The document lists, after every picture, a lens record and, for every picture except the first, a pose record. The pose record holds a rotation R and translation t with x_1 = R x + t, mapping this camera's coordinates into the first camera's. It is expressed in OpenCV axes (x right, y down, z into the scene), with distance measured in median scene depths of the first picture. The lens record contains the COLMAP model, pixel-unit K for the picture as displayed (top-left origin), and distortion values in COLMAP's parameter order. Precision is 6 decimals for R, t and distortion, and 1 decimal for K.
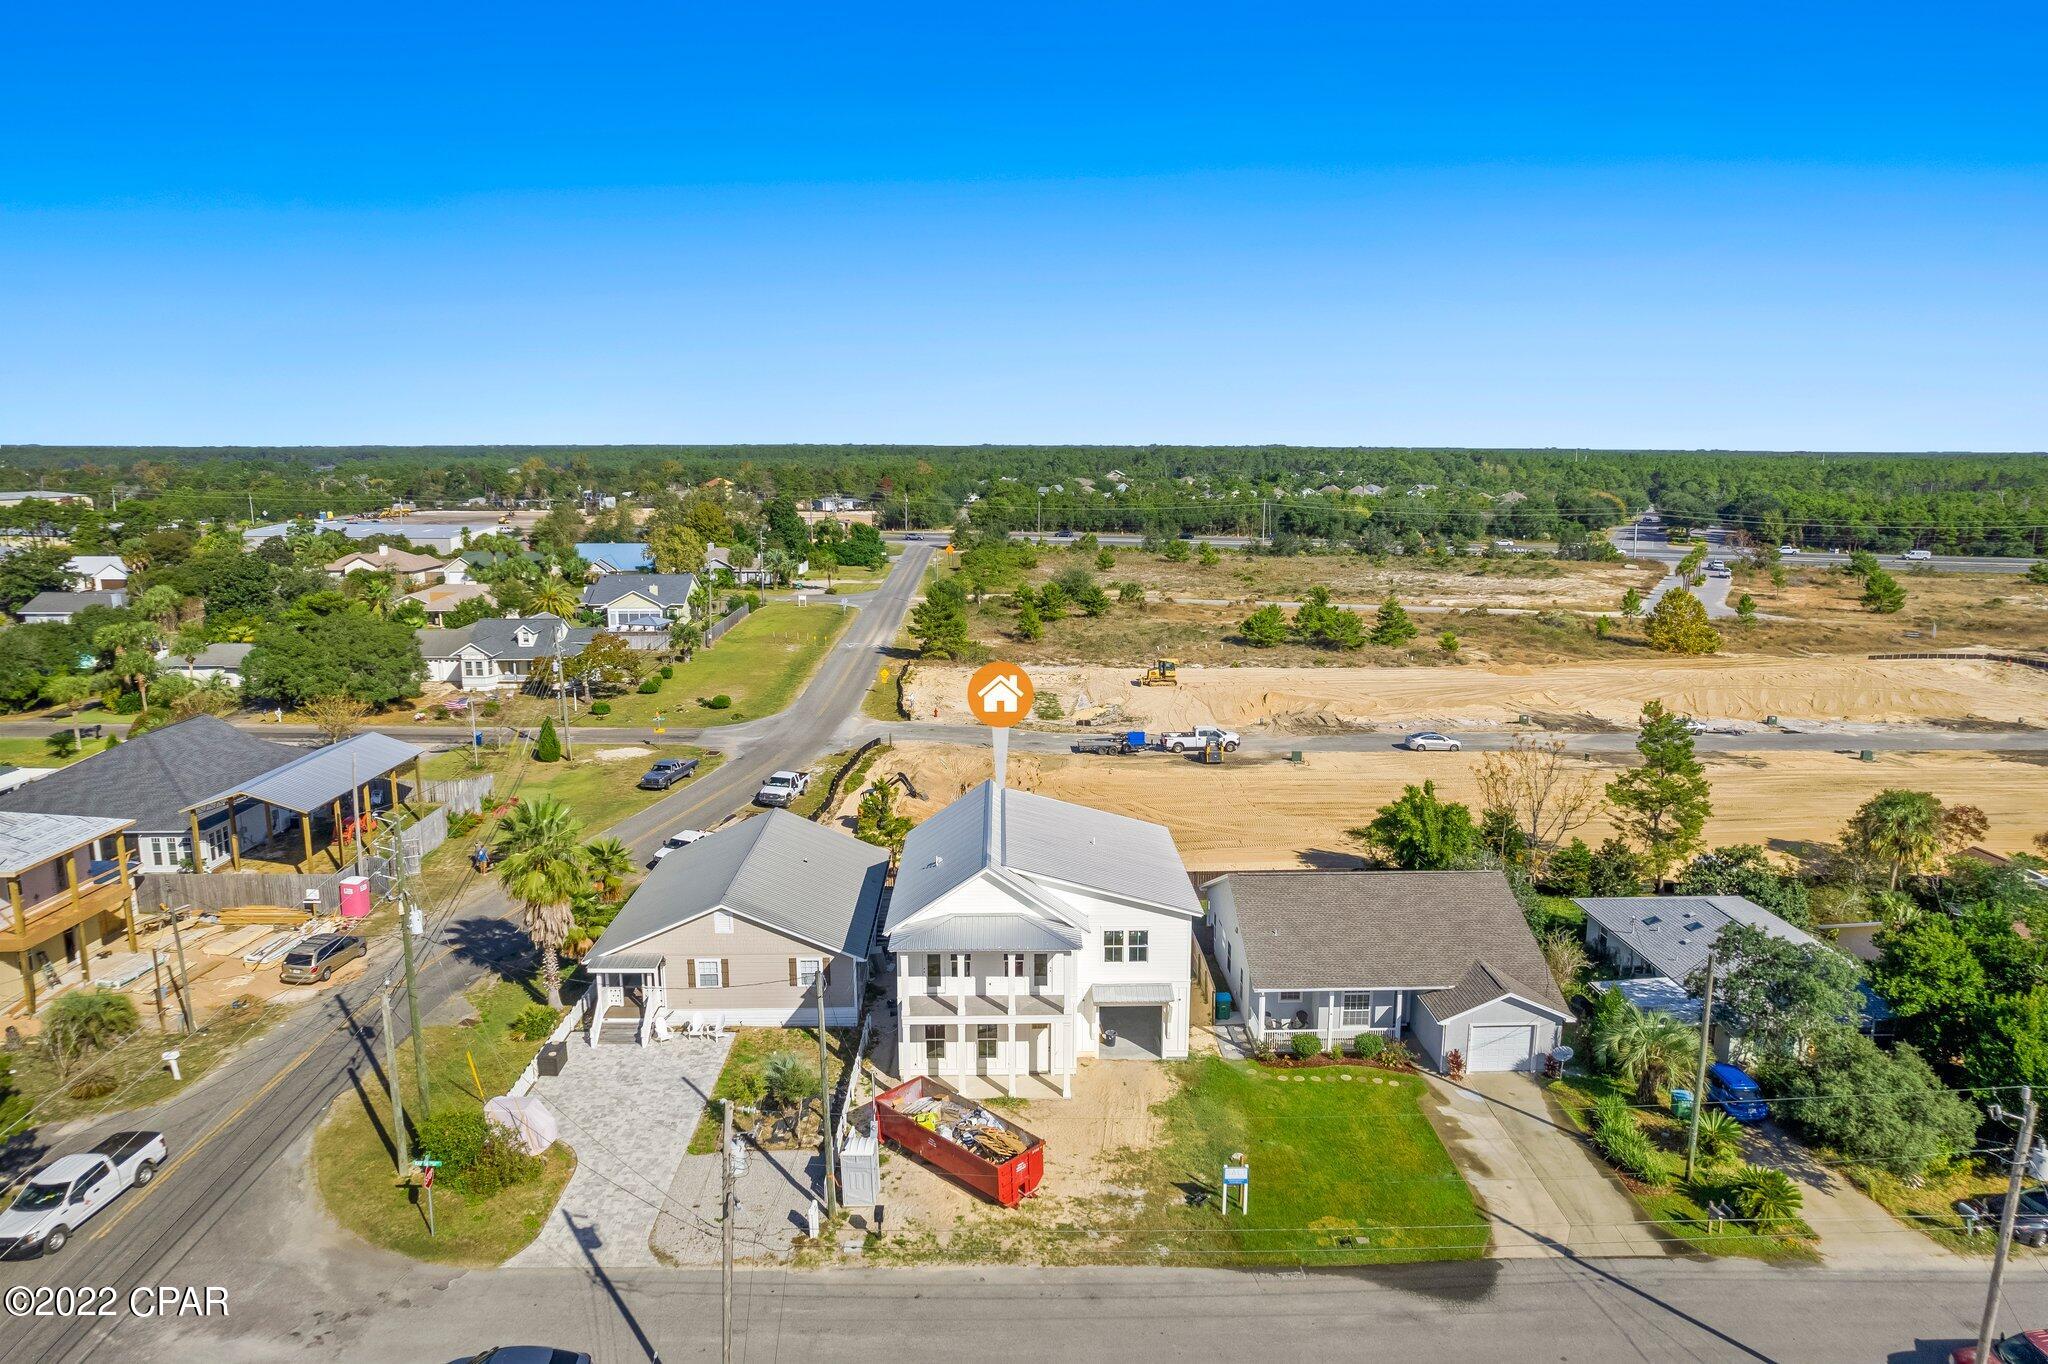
lens RADIAL K [[1293.6, 0, 1024.0], [0, 1293.6, 682.0], [0, 0, 1]] dist [-0.084988, 0.079816]
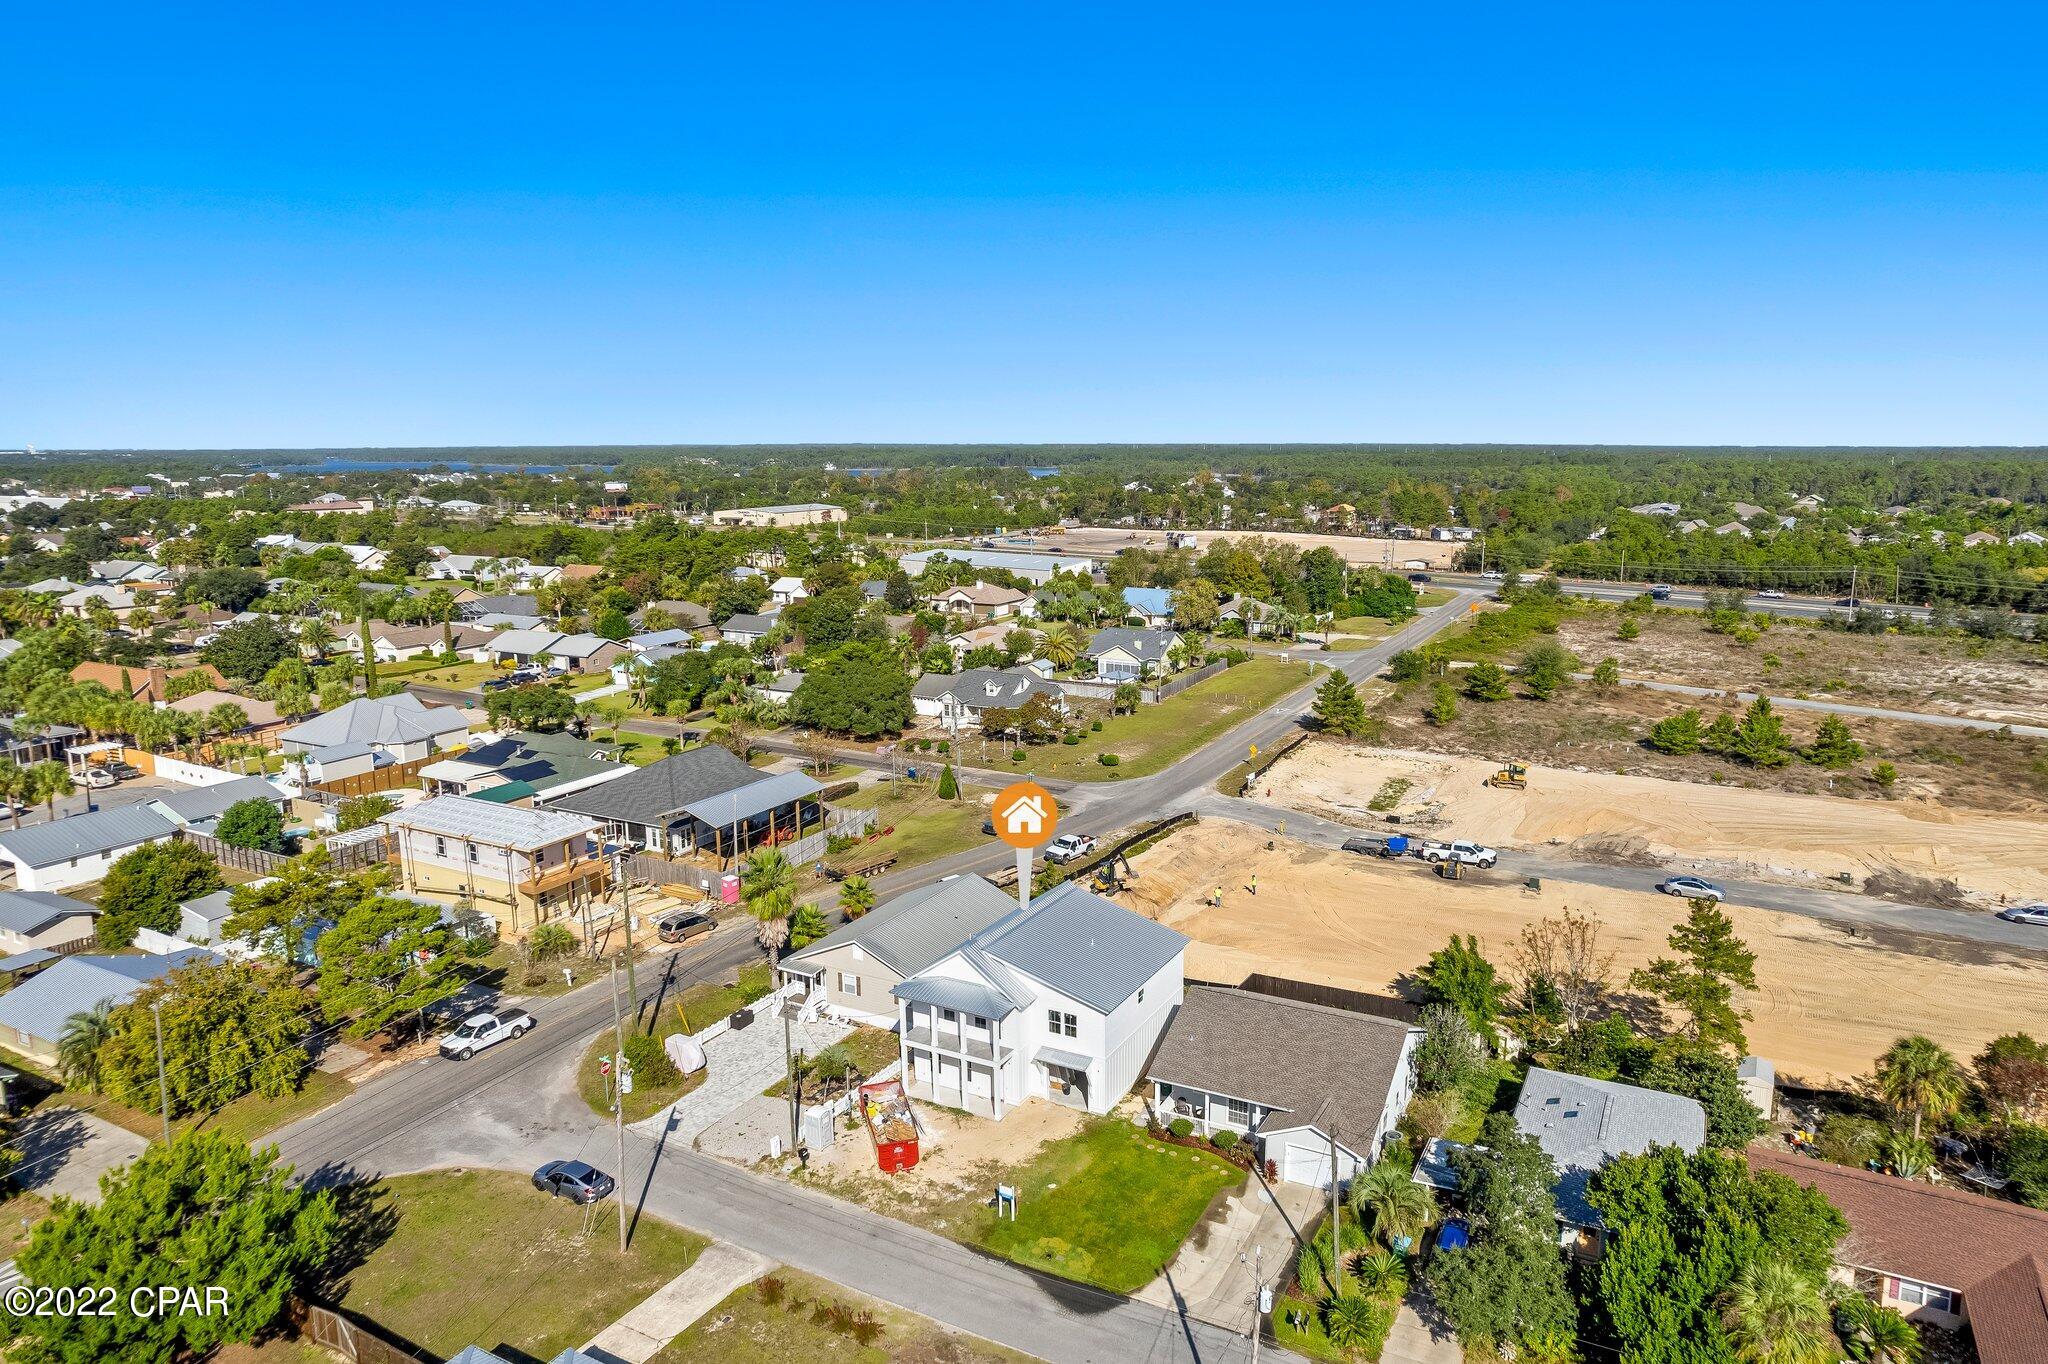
lens RADIAL K [[1289.4, 0, 1037.1], [0, 1289.4, 677.8], [0, 0, 1]] dist [-0.048419, 0.002220]
pose [[0.870805, 0.079555, -0.485149, 0.703360], [-0.081874, 0.996507, 0.016451, -0.187351], [0.484763, 0.025396, 0.874277, -0.230936]]
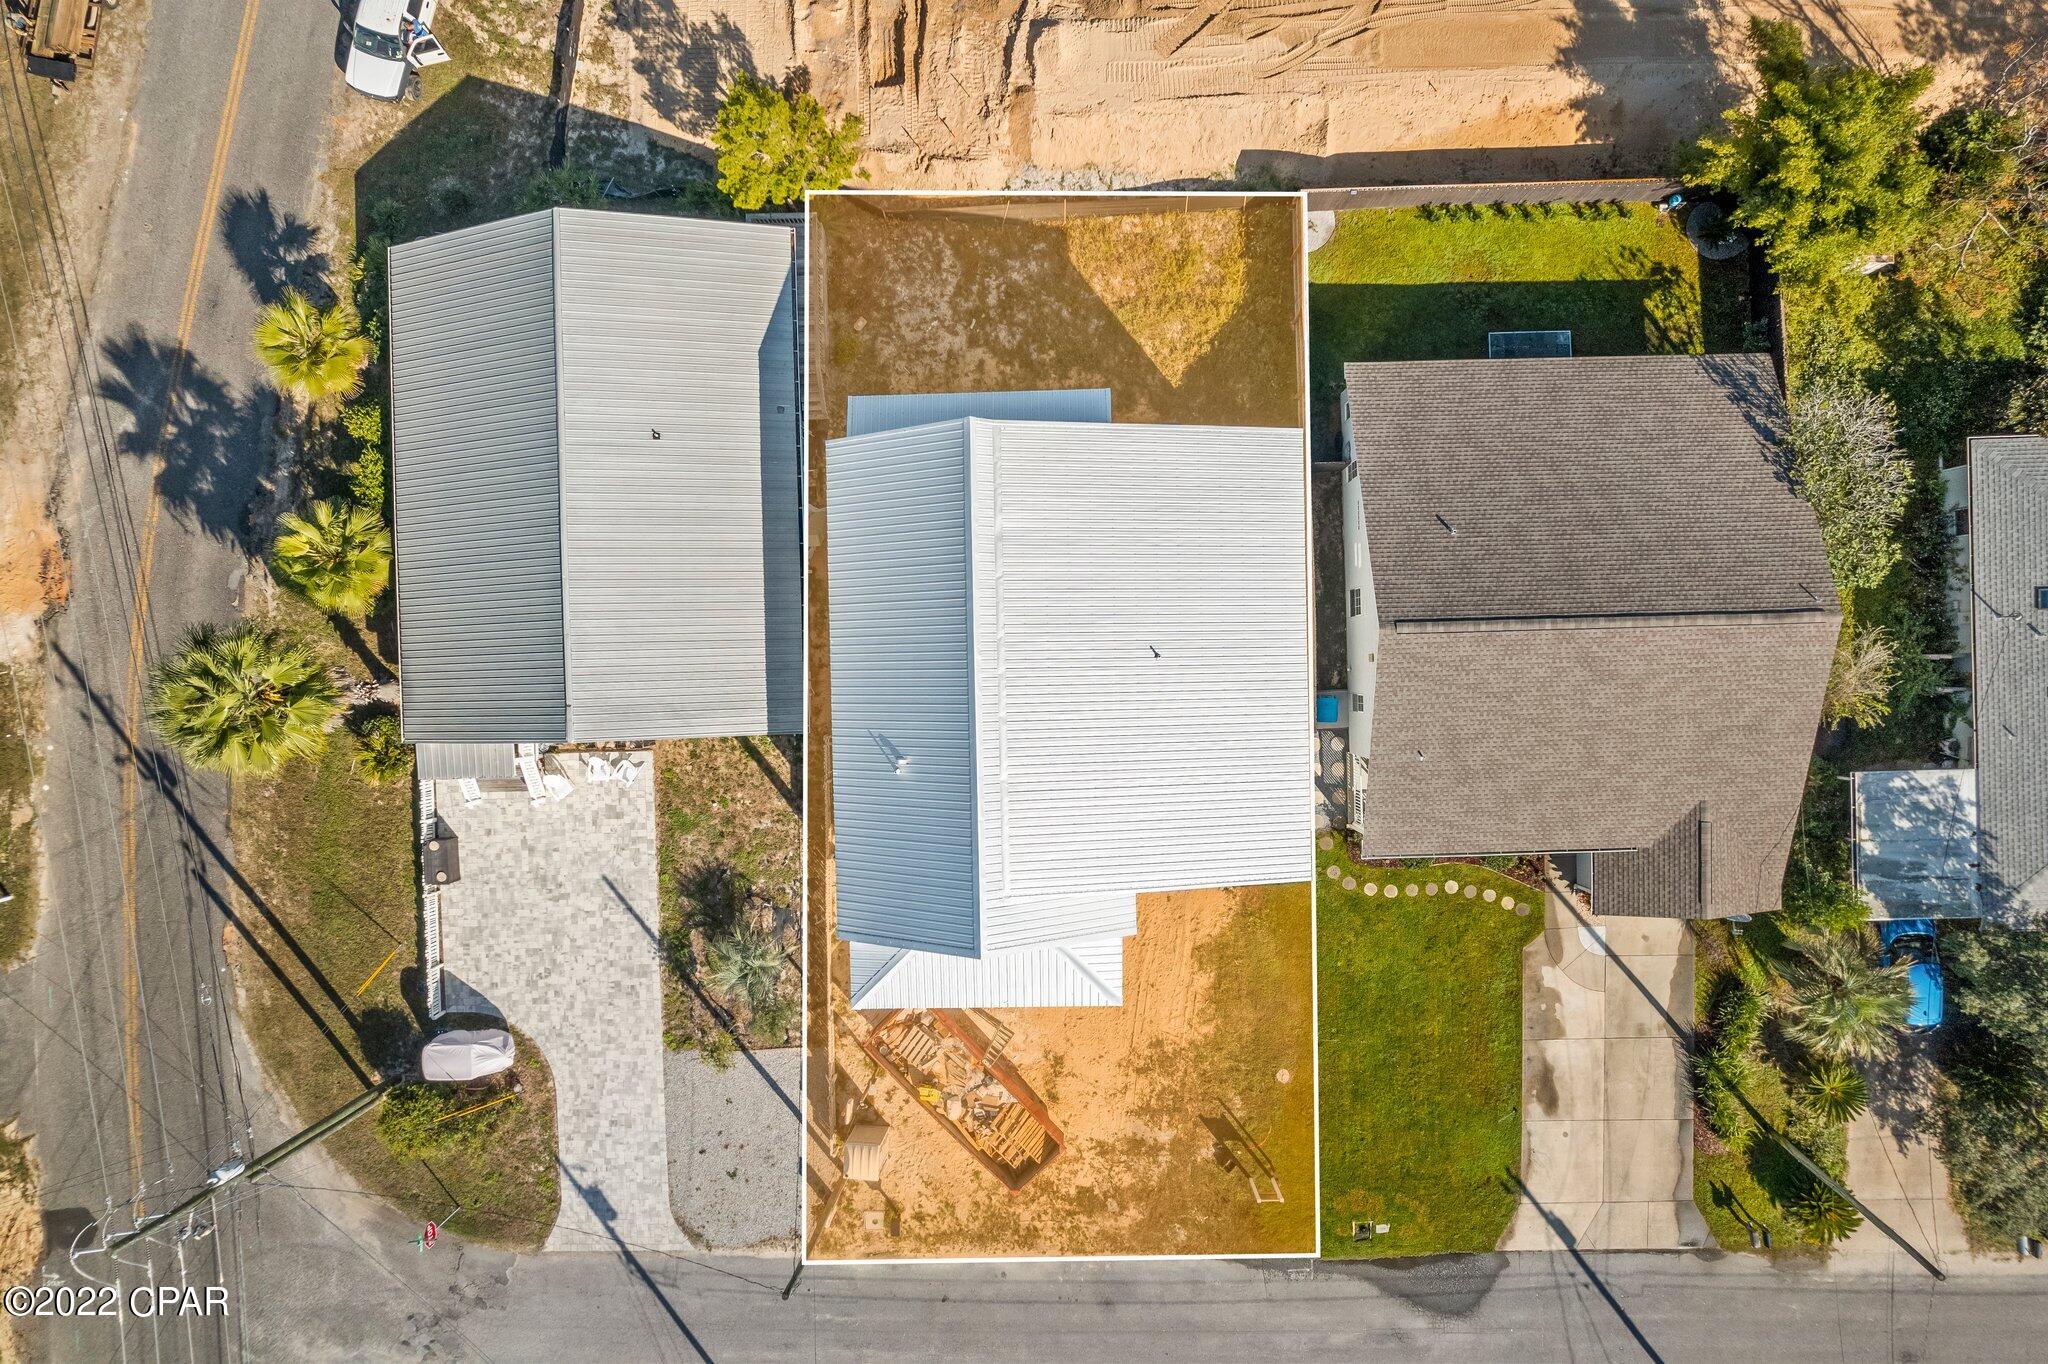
lens RADIAL K [[1293.6, 0, 1024.0], [0, 1293.6, 682.0], [0, 0, 1]] dist [-0.084988, 0.079816]
pose [[0.999597, -0.007125, -0.027480, 0.012286], [0.028281, 0.165660, 0.985777, -0.491064], [-0.002471, -0.986157, 0.165795, 0.991719]]
